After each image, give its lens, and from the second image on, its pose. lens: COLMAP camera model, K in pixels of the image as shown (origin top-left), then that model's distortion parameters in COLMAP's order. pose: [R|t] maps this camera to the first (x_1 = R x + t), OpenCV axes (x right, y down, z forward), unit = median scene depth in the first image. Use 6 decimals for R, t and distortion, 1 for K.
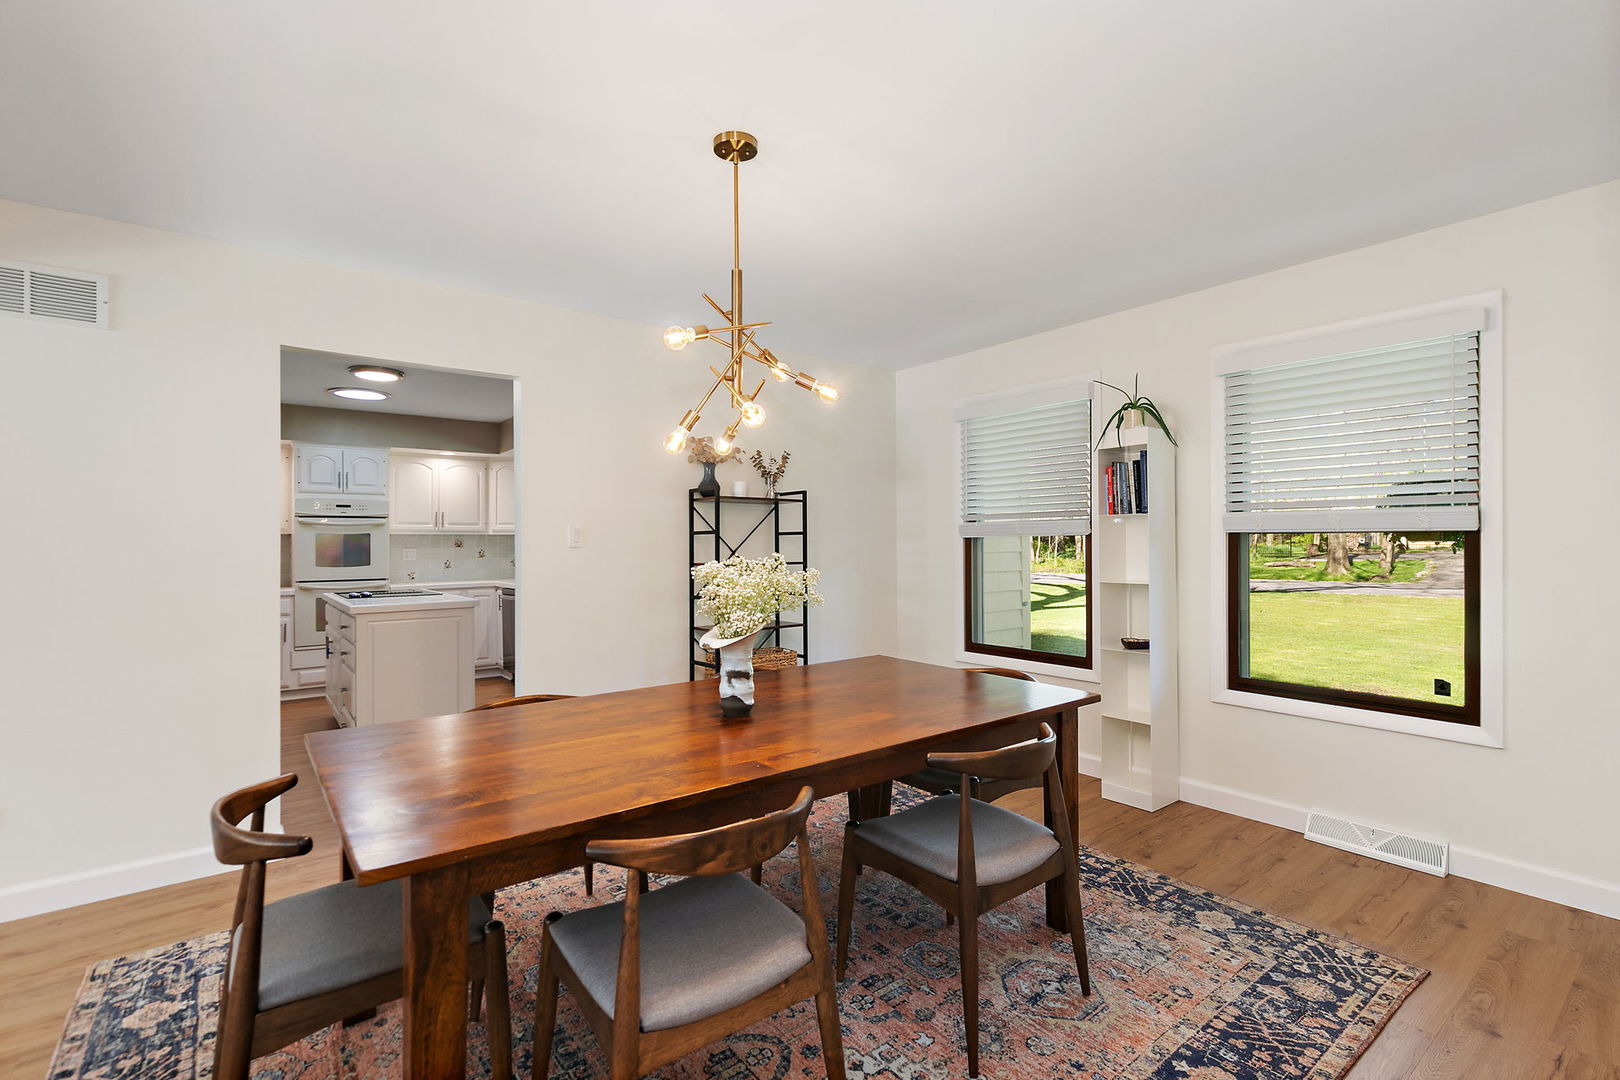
lens RADIAL K [[734.9, 0, 817.4], [0, 734.9, 544.1], [0, 0, 1]] dist [0.004254, -0.000342]
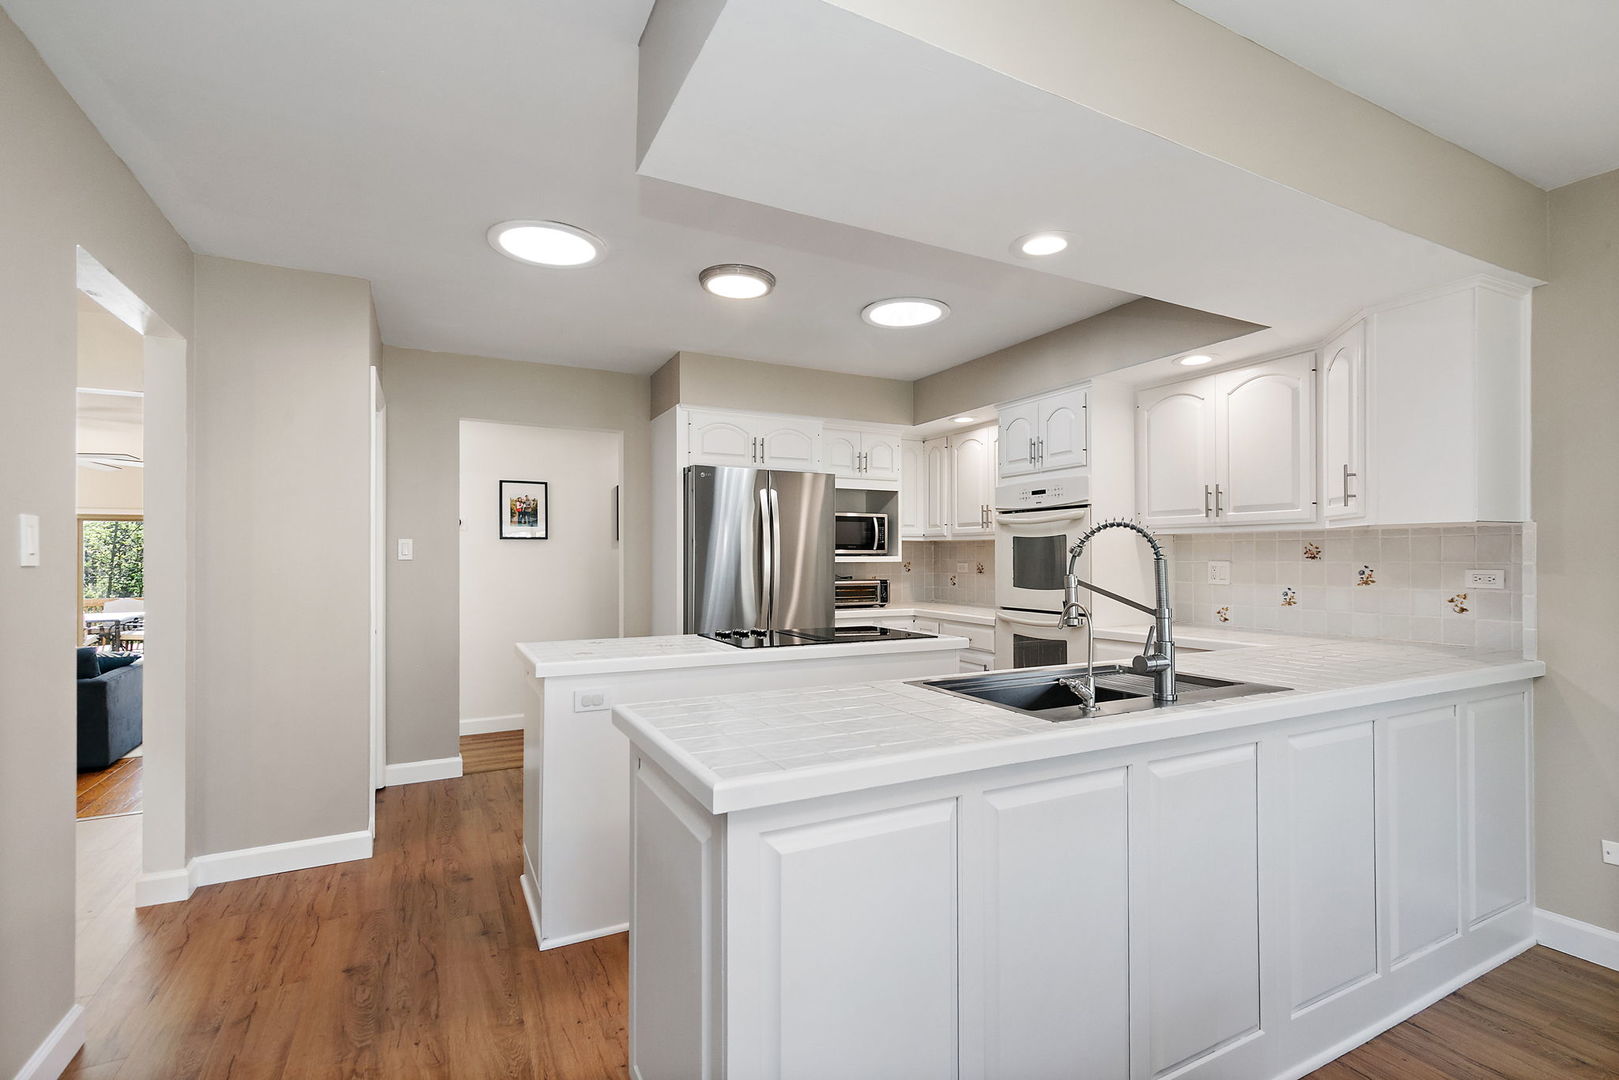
lens RADIAL K [[741.6, 0, 824.7], [0, 741.6, 557.5], [0, 0, 1]] dist [0.003345, -0.001032]
pose [[-0.190463, 0.004937, -0.981682, 0.029026], [0.000321, 0.999988, 0.004966, 0.001985], [0.981694, 0.000630, -0.190462, 2.174896]]
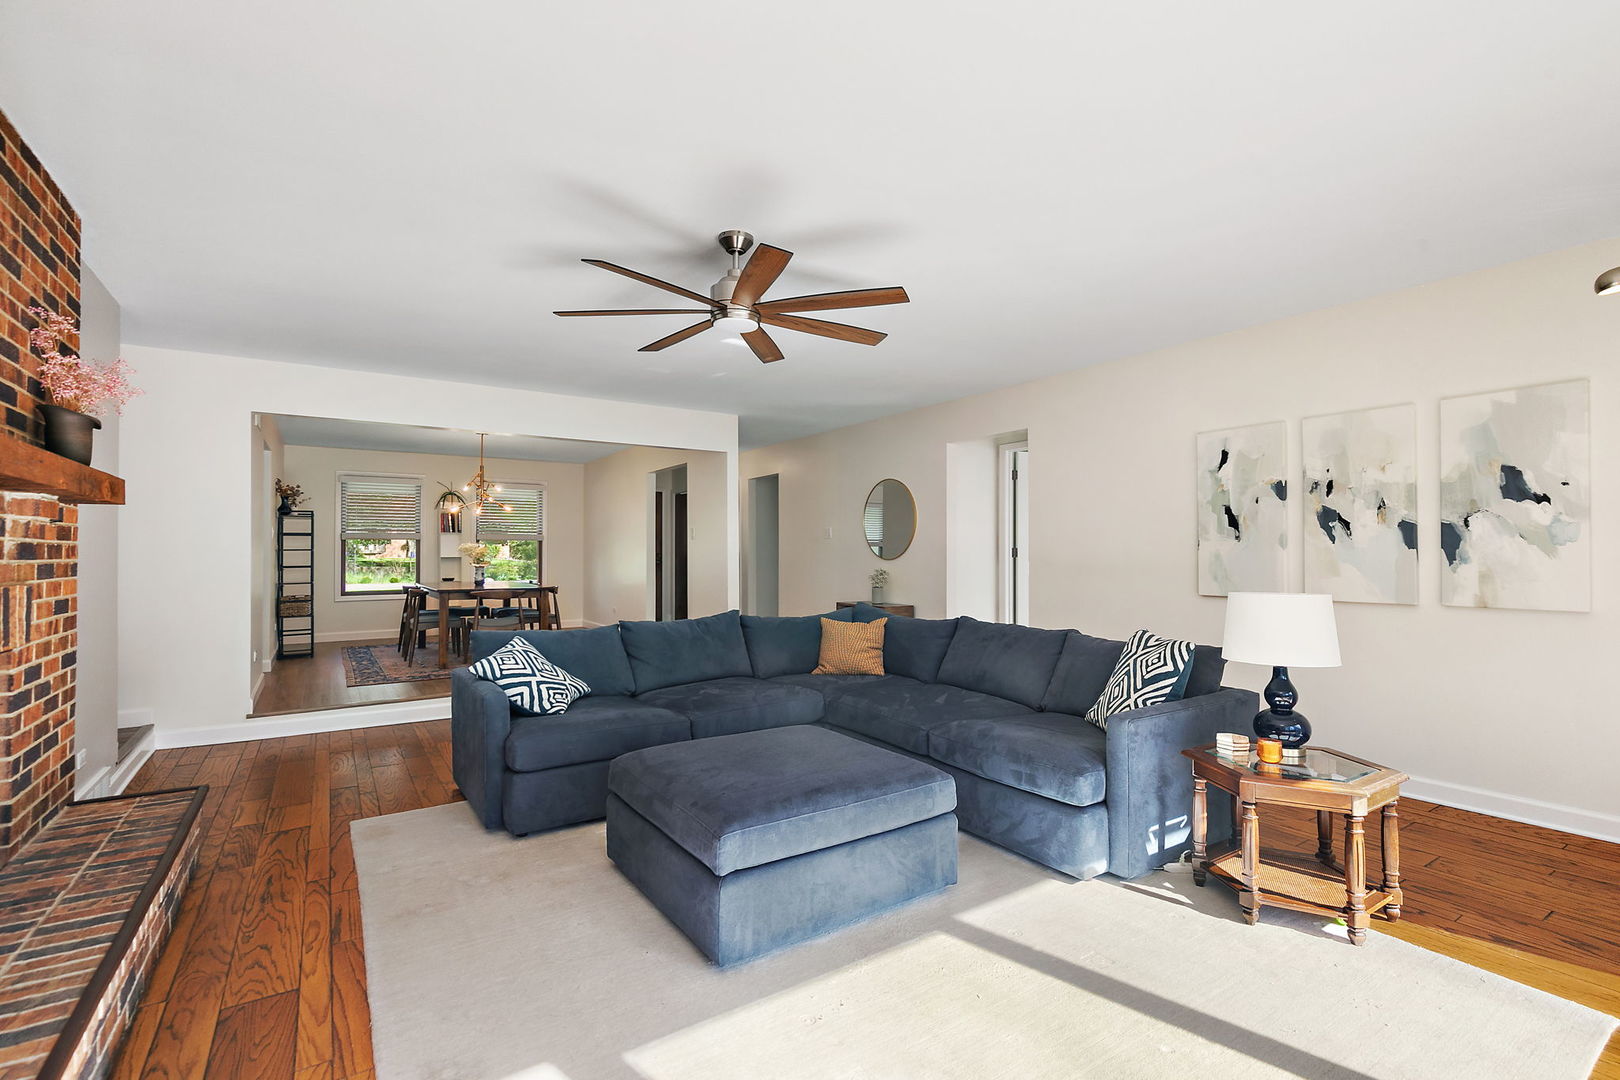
lens RADIAL K [[742.1, 0, 825.3], [0, 742.1, 557.5], [0, 0, 1]] dist [0.003345, -0.001032]
pose [[0.073200, 0.001677, 0.997316, -2.917232], [0.002866, 0.999994, -0.001891, 0.081374], [-0.997313, 0.002997, 0.073195, -0.786667]]
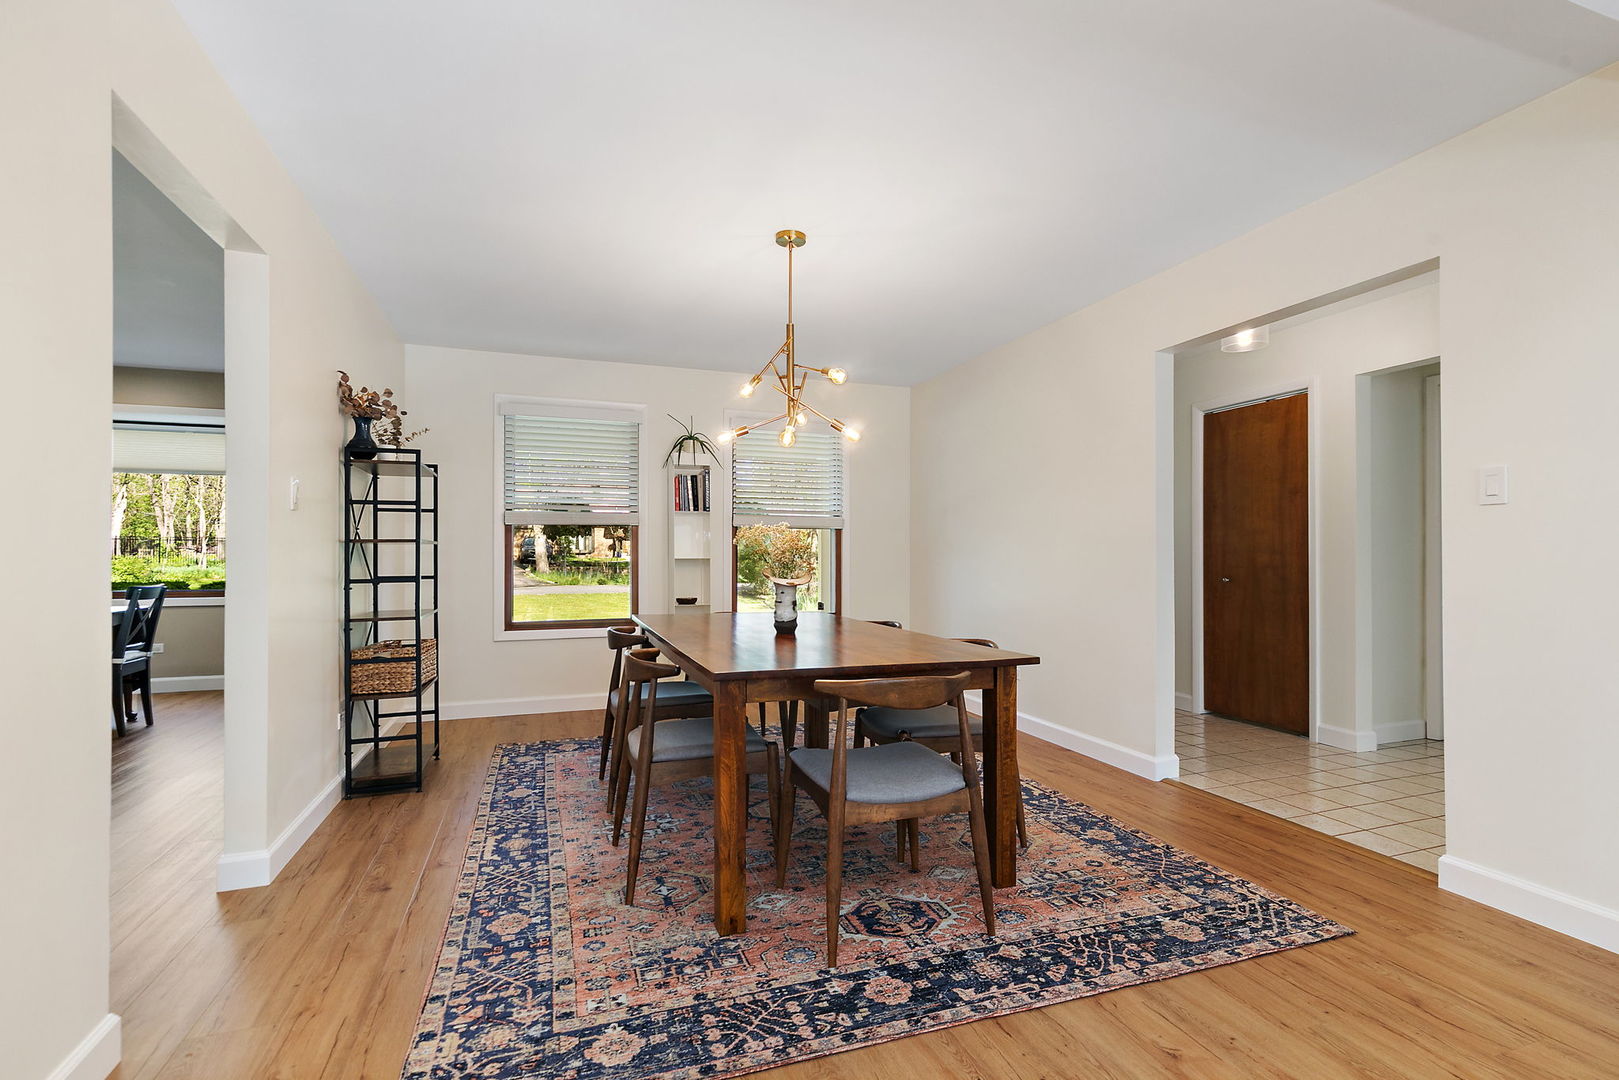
lens RADIAL K [[749.5, 0, 819.2], [0, 749.5, 552.4], [0, 0, 1]] dist [0.002848, 0.000713]
pose [[0.314388, 0.009940, 0.949243, -1.166692], [-0.001870, 0.999950, -0.009851, 0.070907], [-0.949293, 0.001322, 0.314390, 0.378122]]
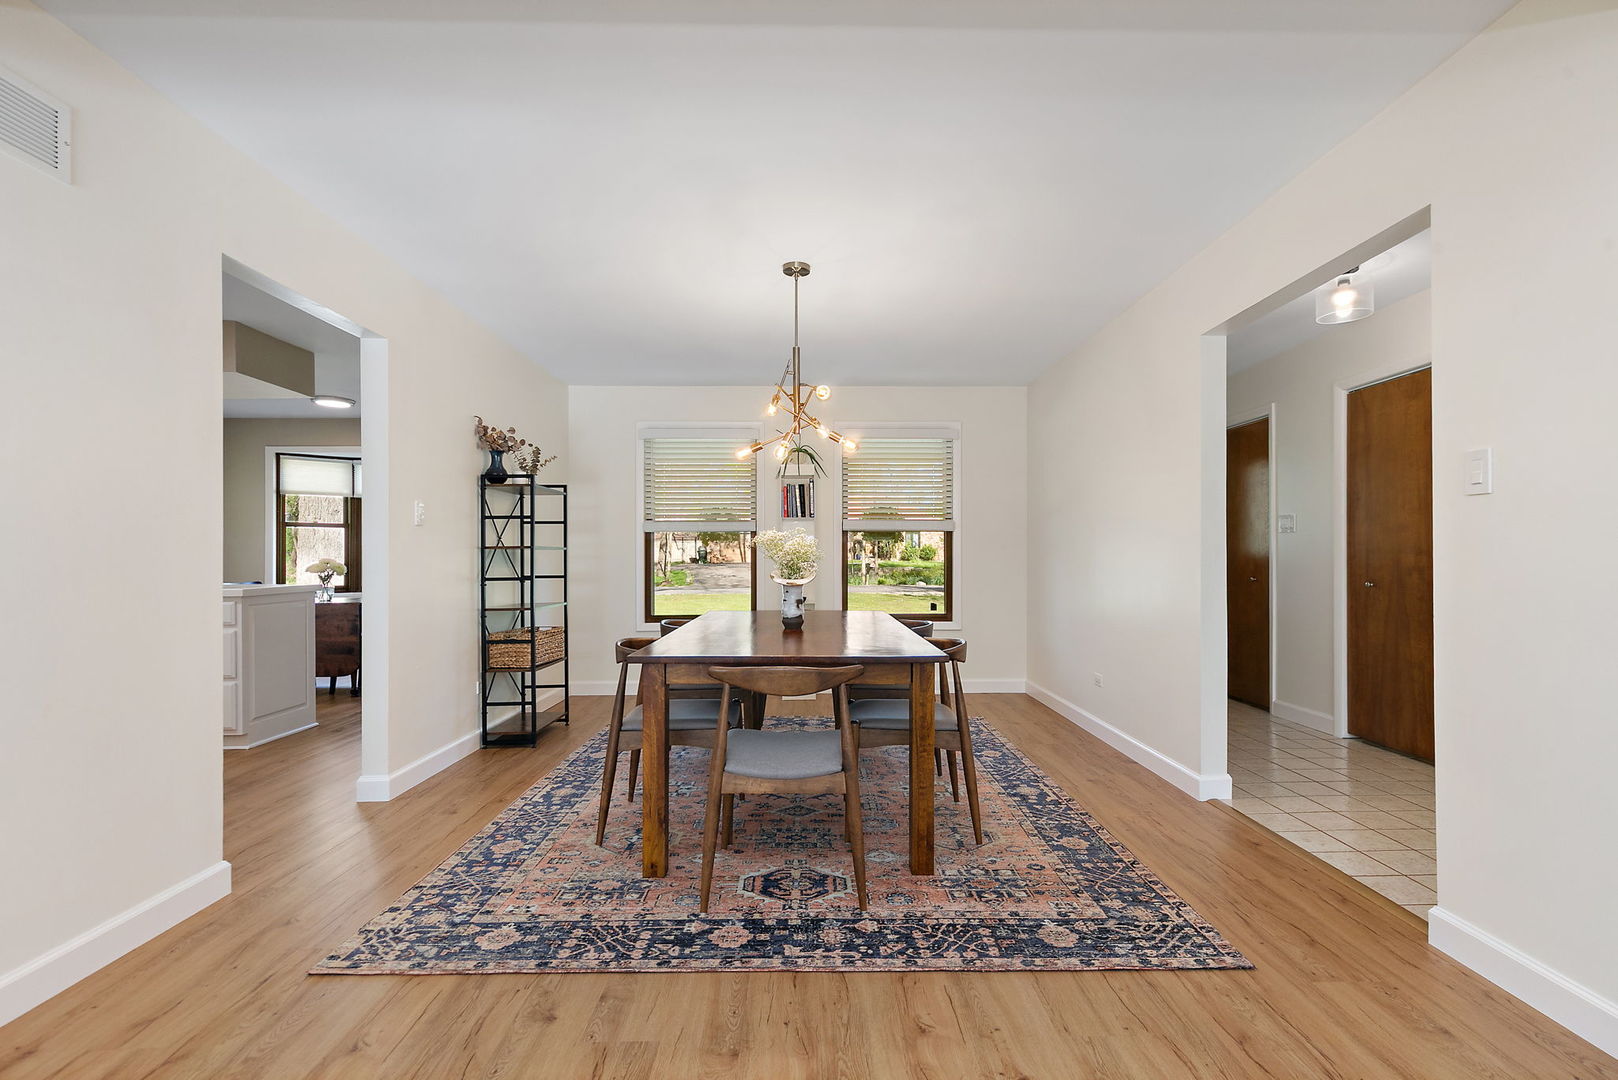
lens RADIAL K [[741.2, 0, 824.2], [0, 741.2, 557.5], [0, 0, 1]] dist [0.003345, -0.001032]
pose [[0.602492, 0.004601, 0.798112, -1.057570], [0.000081, 0.999983, -0.005826, 0.070745], [-0.798125, 0.003574, 0.602482, -0.009107]]
